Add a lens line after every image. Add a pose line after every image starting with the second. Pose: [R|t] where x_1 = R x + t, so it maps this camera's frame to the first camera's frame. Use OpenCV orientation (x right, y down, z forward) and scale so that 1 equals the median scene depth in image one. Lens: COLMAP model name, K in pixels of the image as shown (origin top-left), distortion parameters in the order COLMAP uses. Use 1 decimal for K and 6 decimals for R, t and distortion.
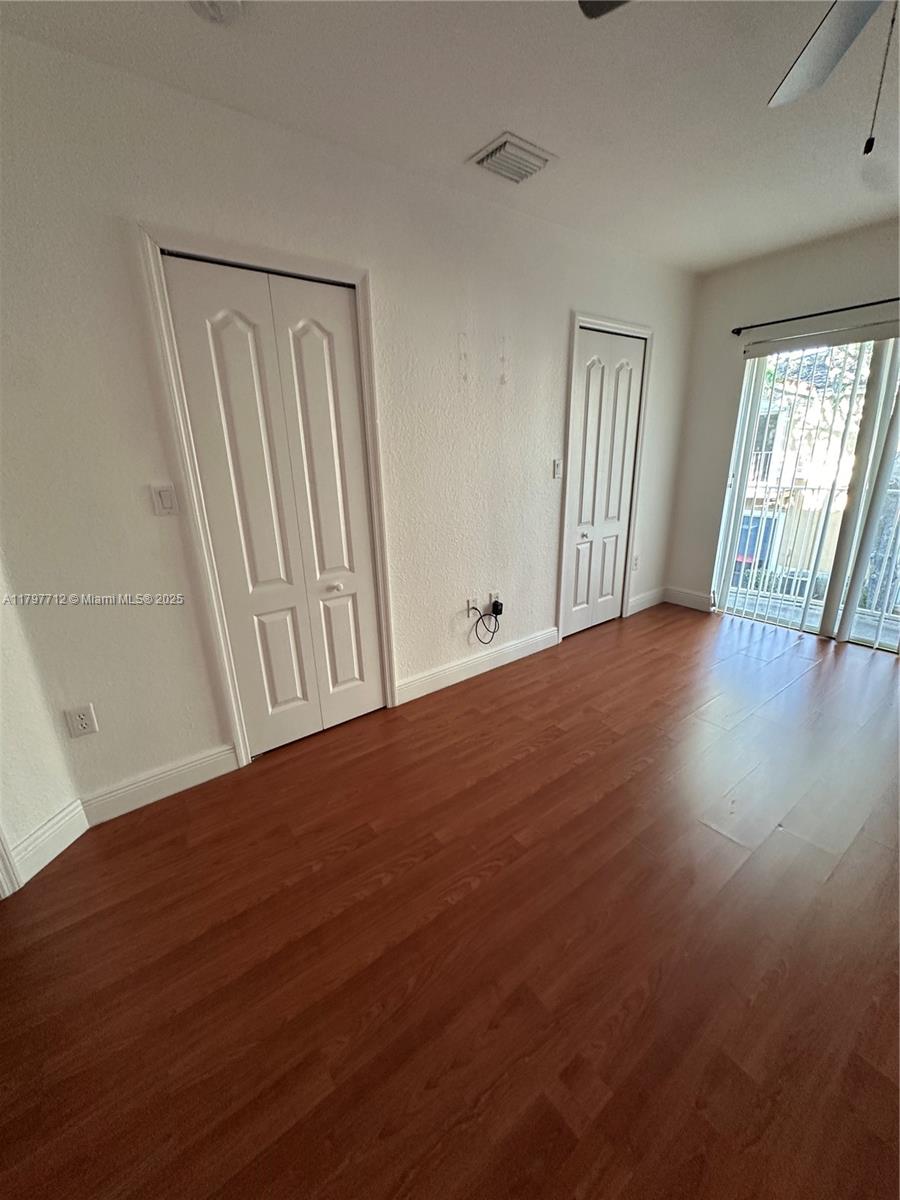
lens RADIAL K [[480.6, 0, 450.0], [0, 480.6, 600.0], [0, 0, 1]] dist [0.000801, -0.000002]
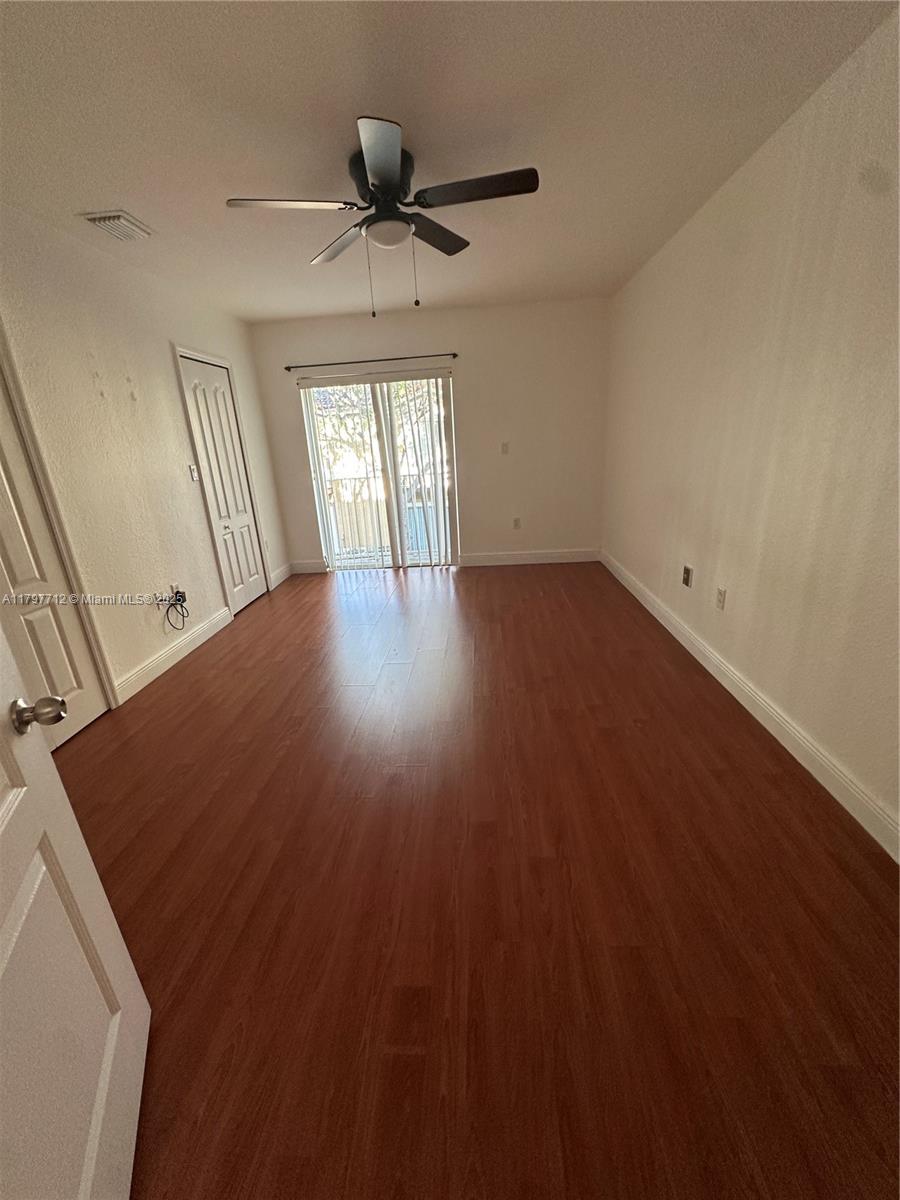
lens RADIAL K [[480.6, 0, 450.0], [0, 480.6, 600.0], [0, 0, 1]] dist [0.000801, -0.000002]
pose [[0.647159, -0.253172, 0.719089, -0.284637], [0.269775, 0.958266, 0.094590, 0.081204], [-0.713026, 0.132777, 0.688451, -0.212612]]
